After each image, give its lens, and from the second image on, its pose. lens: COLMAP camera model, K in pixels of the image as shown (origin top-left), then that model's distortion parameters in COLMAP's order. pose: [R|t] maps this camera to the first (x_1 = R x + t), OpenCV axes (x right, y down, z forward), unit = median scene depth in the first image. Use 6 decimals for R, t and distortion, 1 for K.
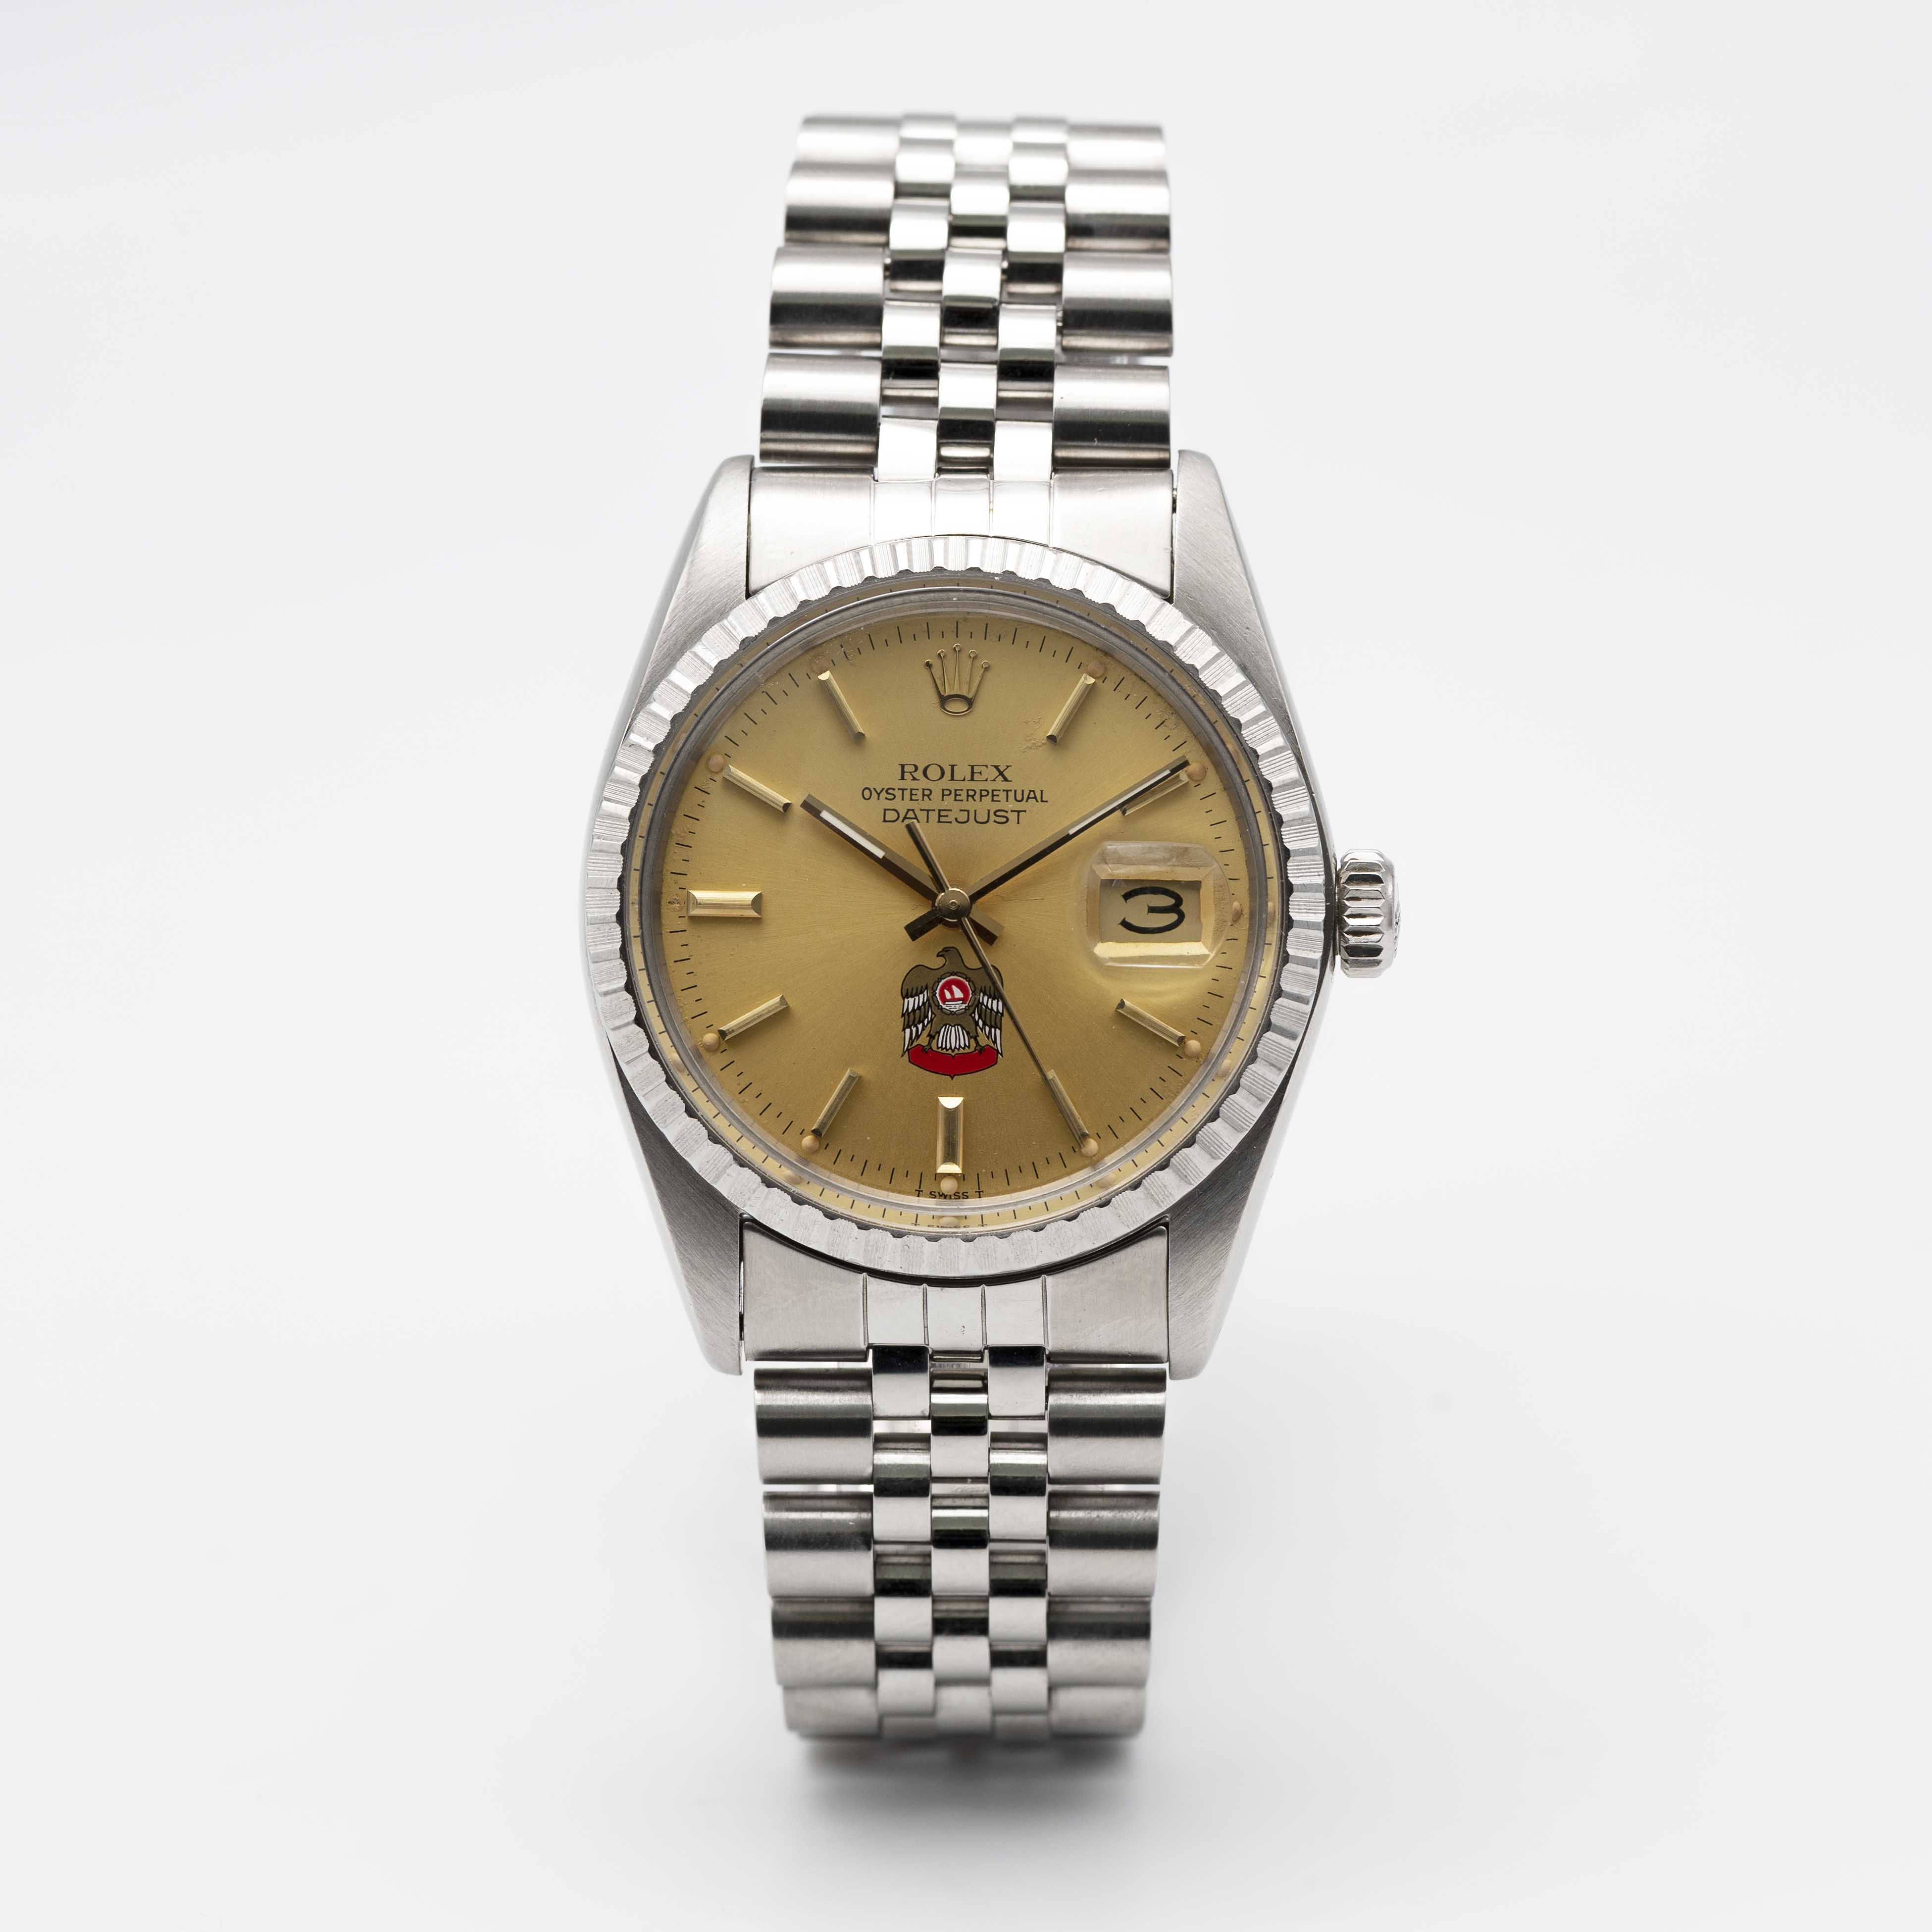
lens RADIAL K [[10812.9, 0, 966.0], [0, 10812.9, 966.0], [0, 0, 1]] dist [0.061476, -2.351680]
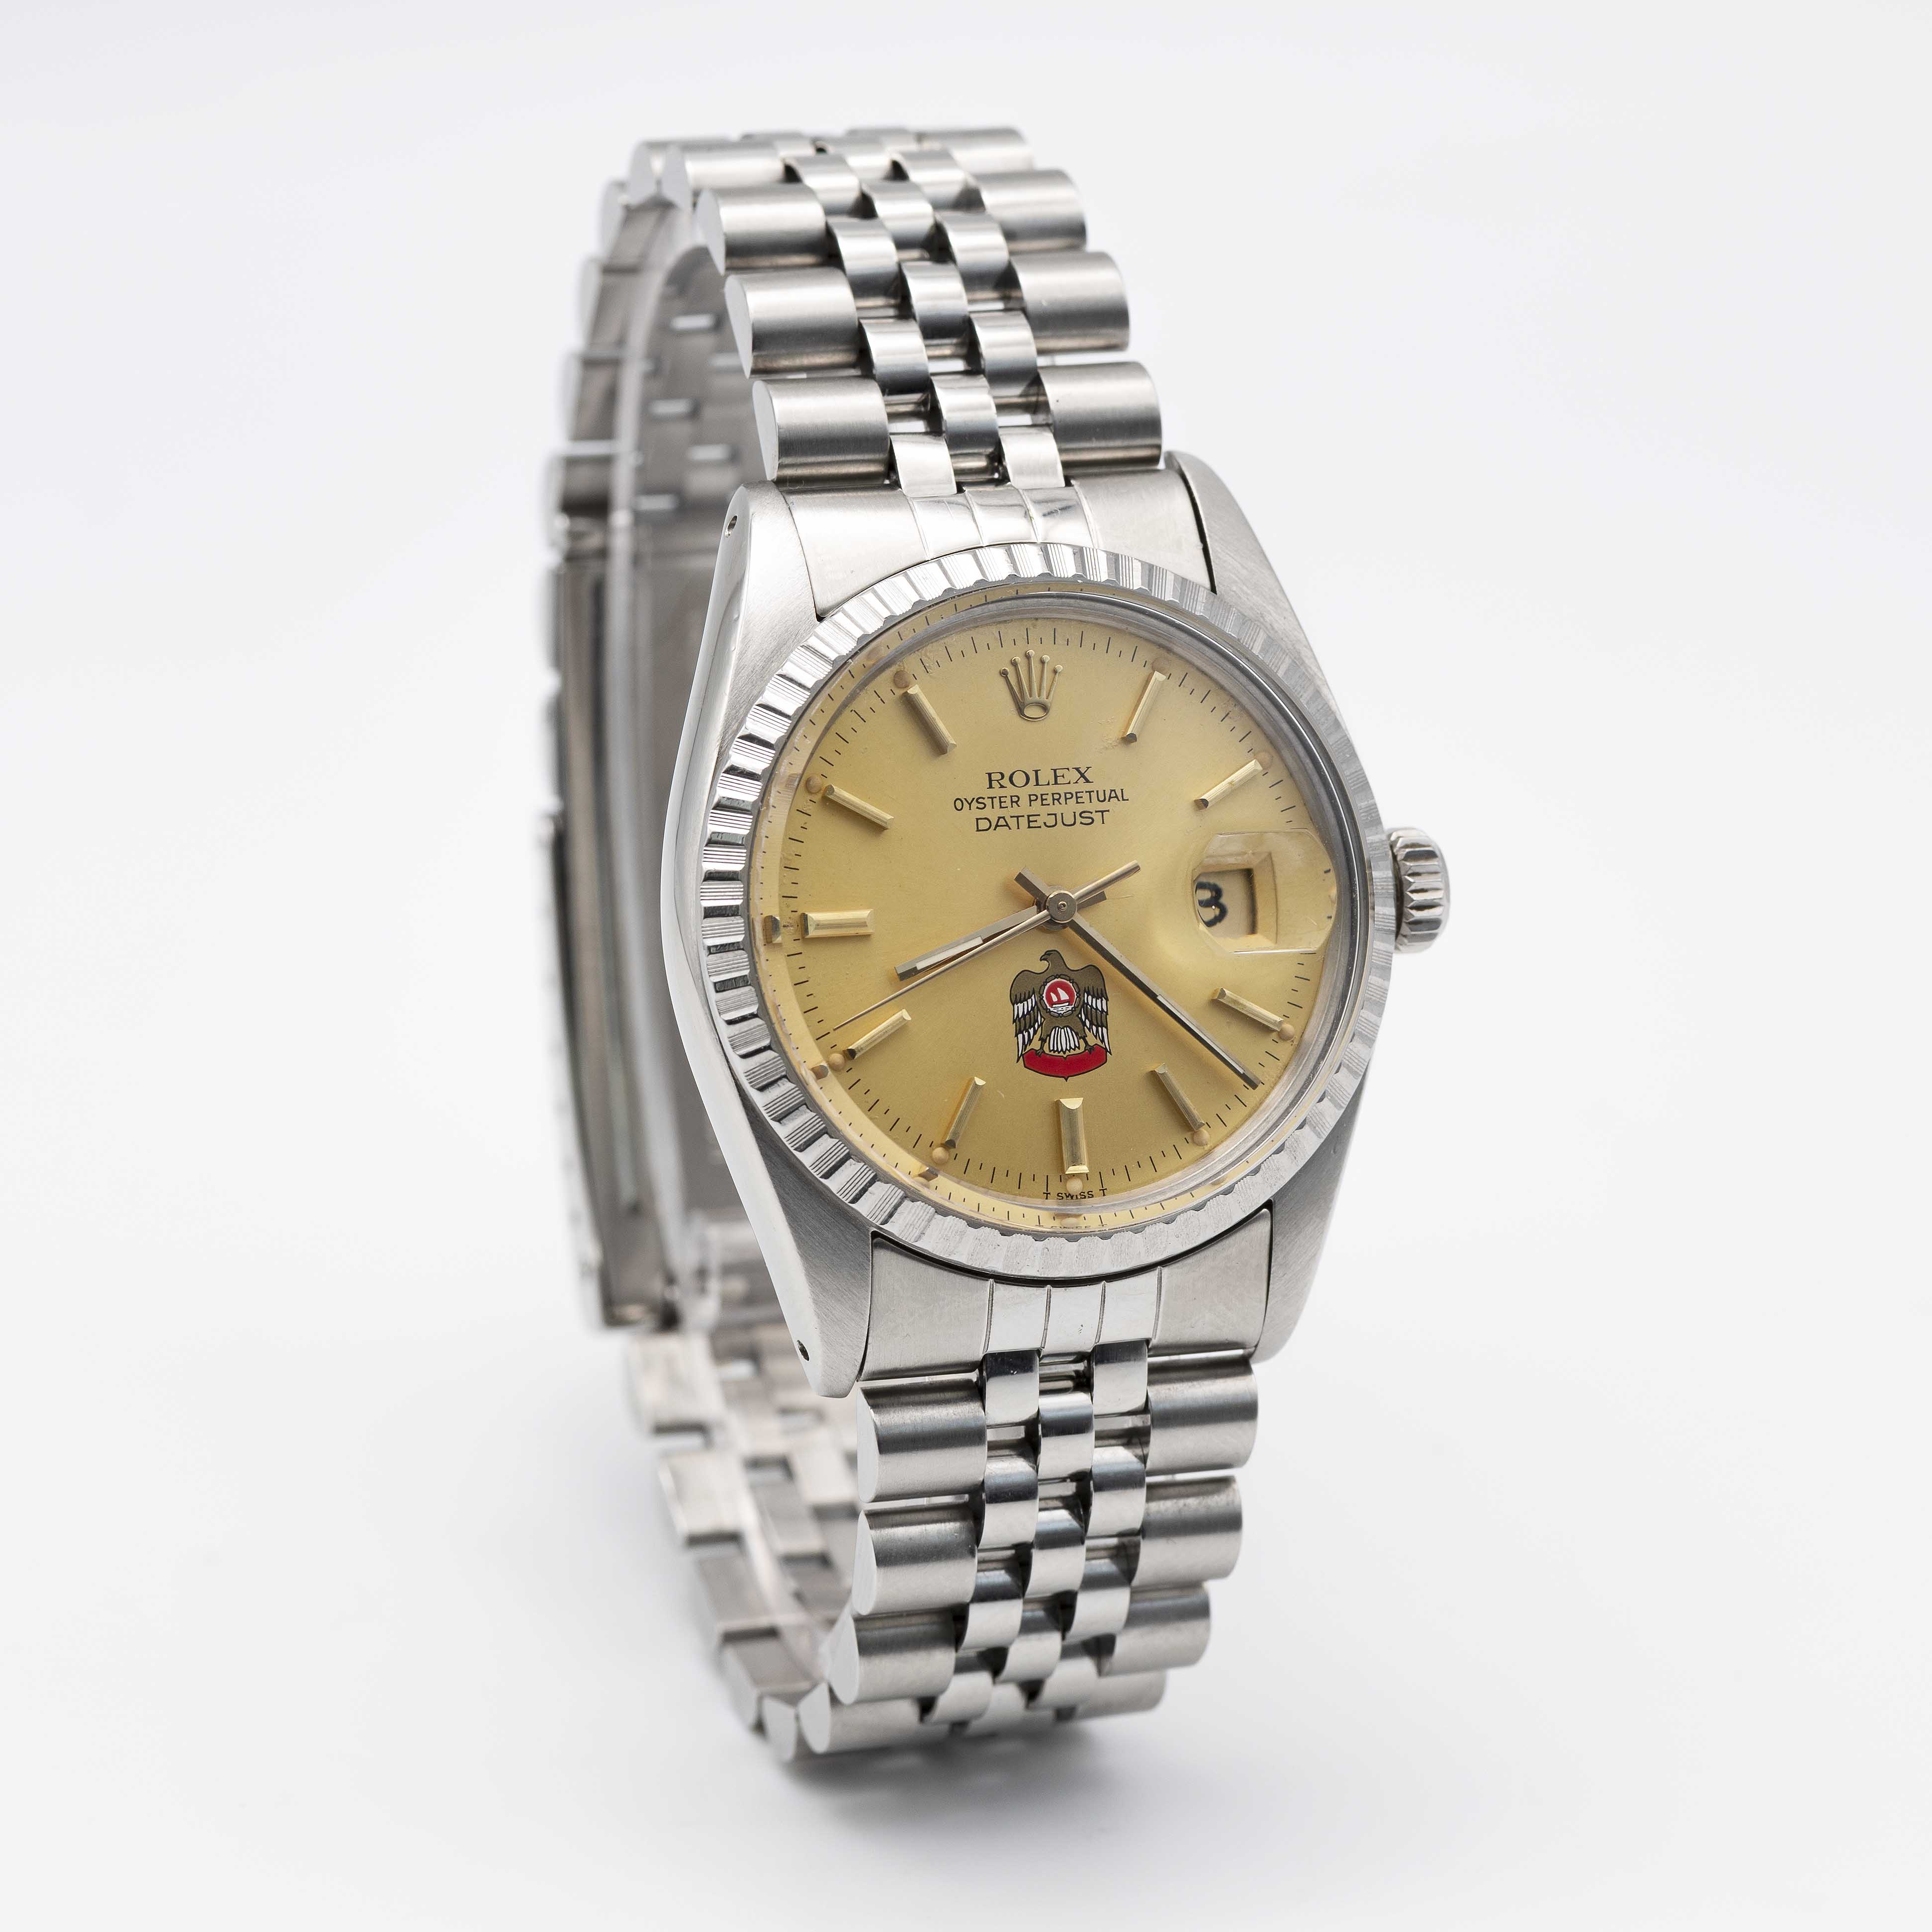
lens RADIAL K [[10814.3, 0, 966.0], [0, 10814.3, 966.0], [0, 0, 1]] dist [0.061476, -2.351680]
pose [[0.932123, -0.073206, 0.354665, -0.366011], [0.079605, 0.996820, -0.003463, 0.002565], [-0.353284, 0.031461, 0.934987, 0.060708]]
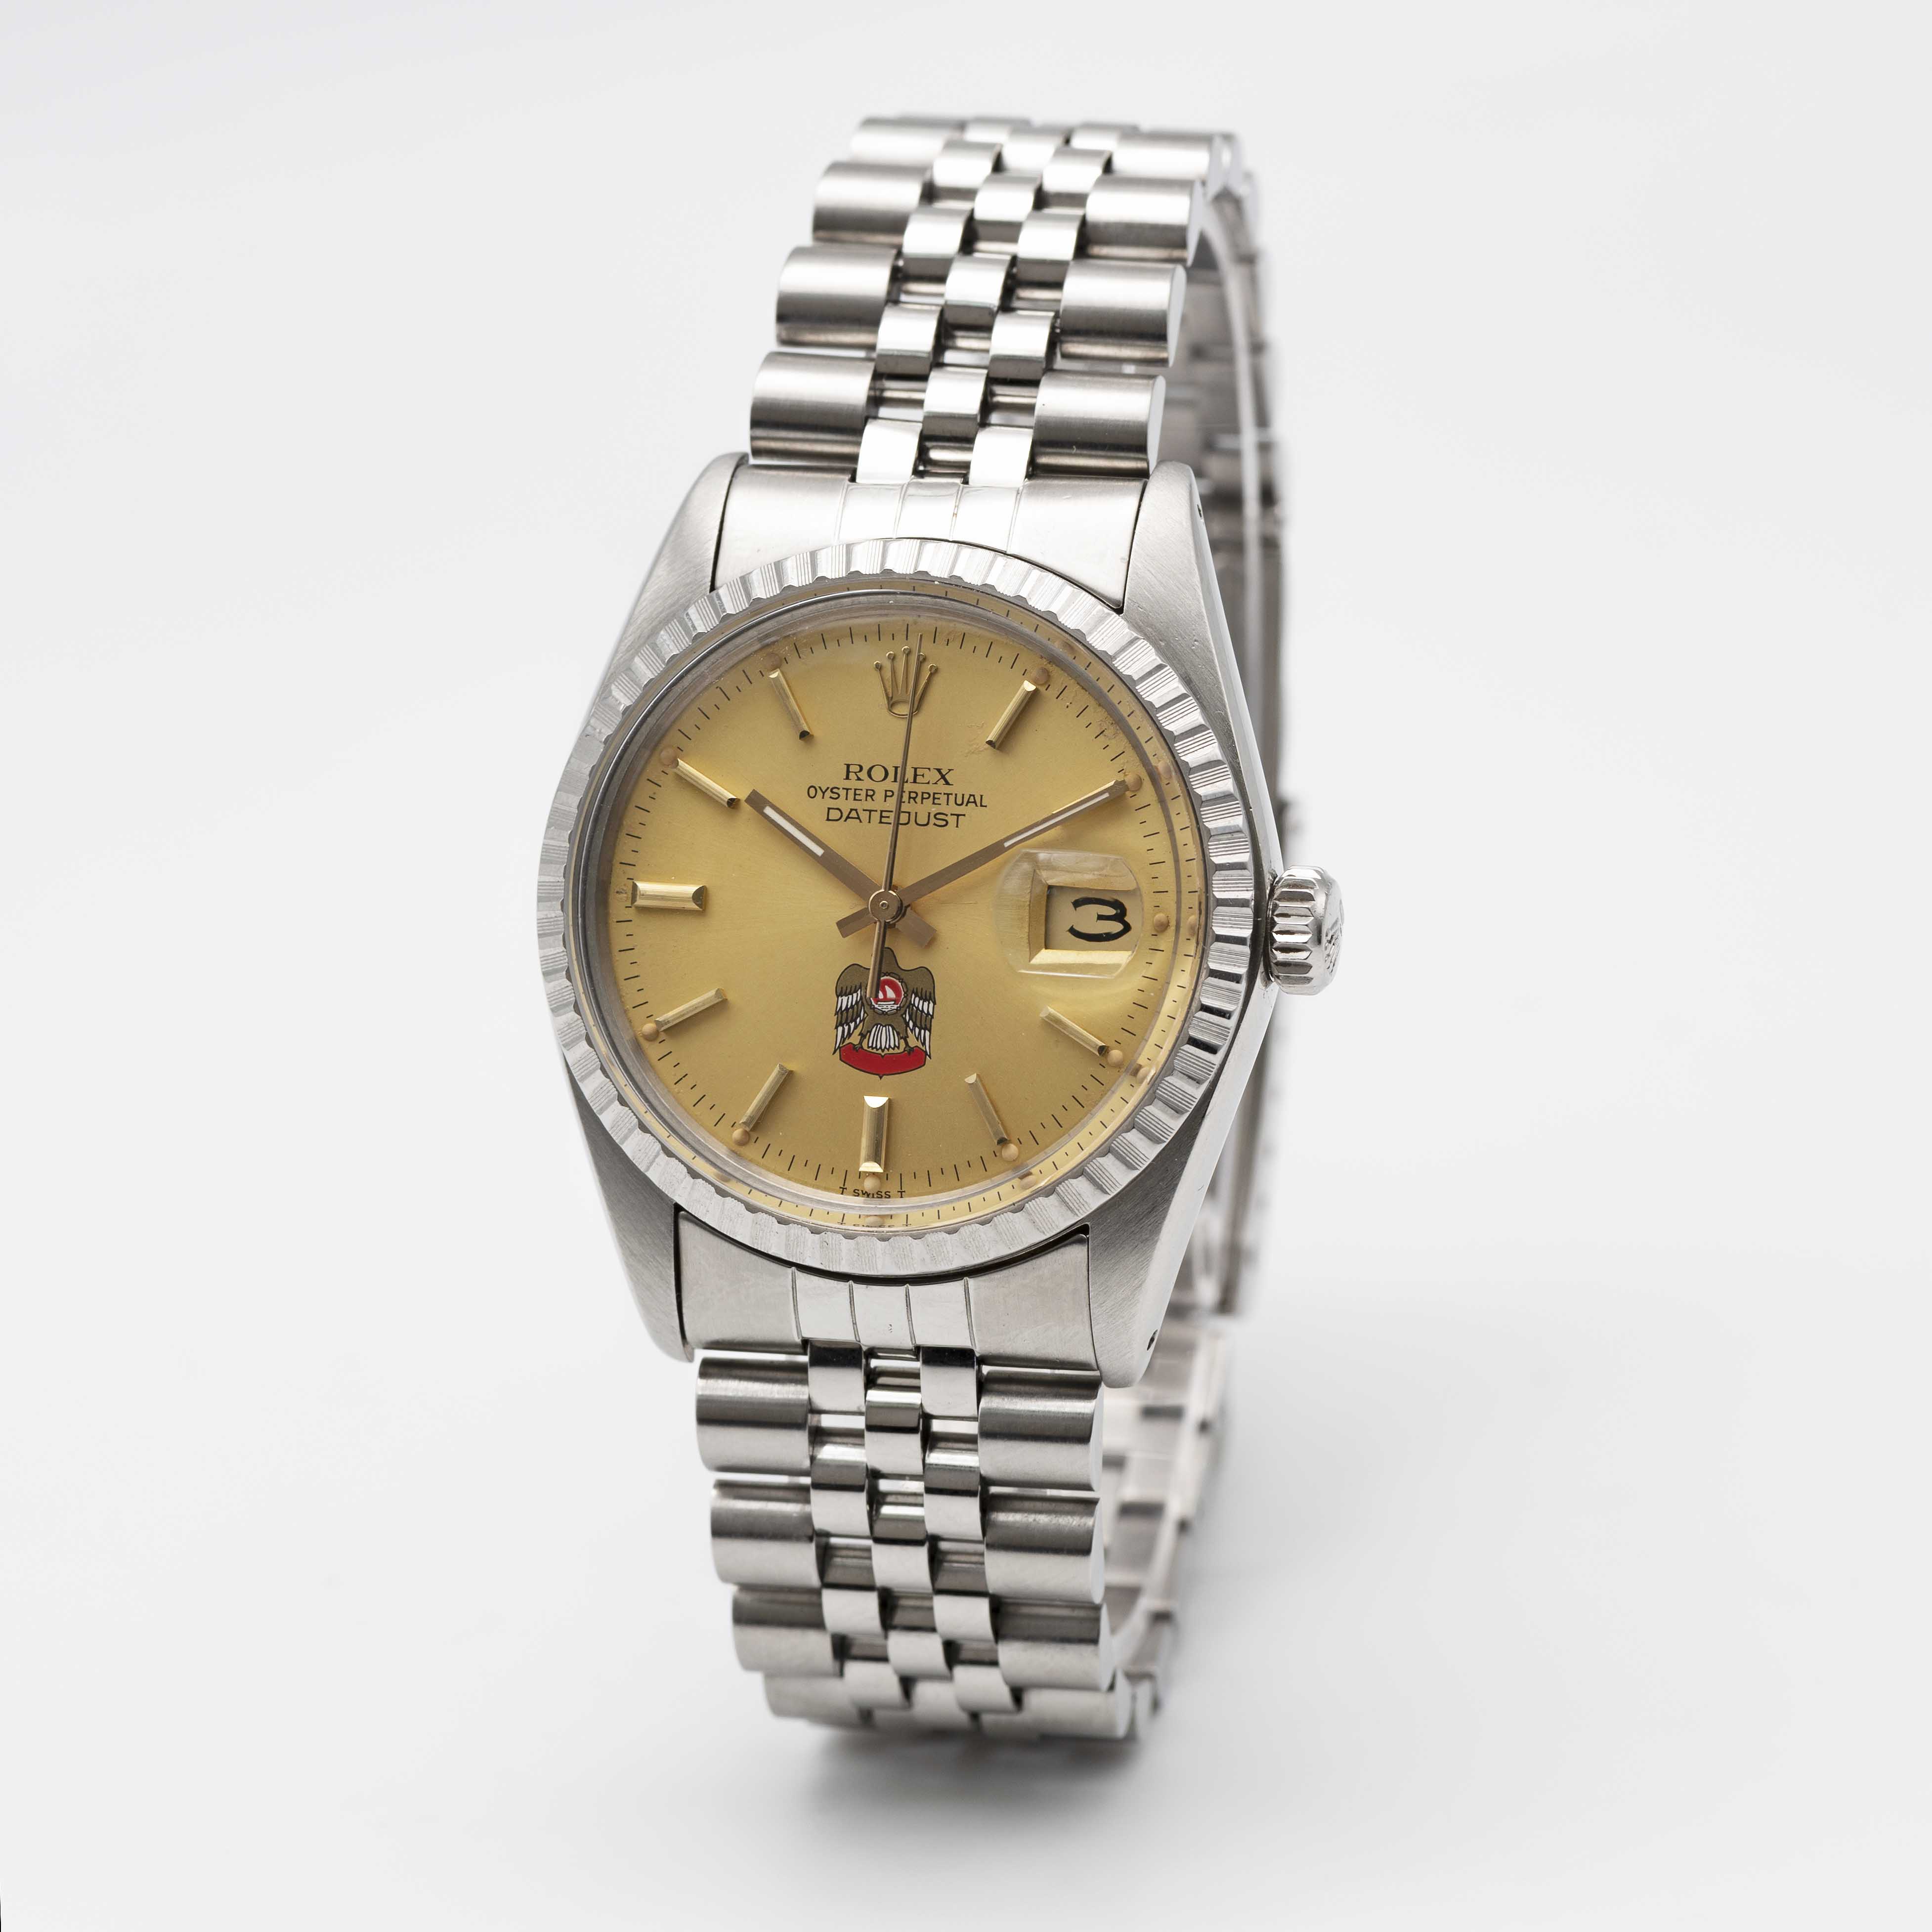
lens RADIAL K [[10812.9, 0, 966.0], [0, 10812.9, 966.0], [0, 0, 1]] dist [0.061476, -2.351680]
pose [[0.980820, 0.039956, -0.190778, 0.197684], [-0.039222, 0.999201, 0.007618, -0.007974], [0.190930, 0.000010, 0.981604, 0.014007]]
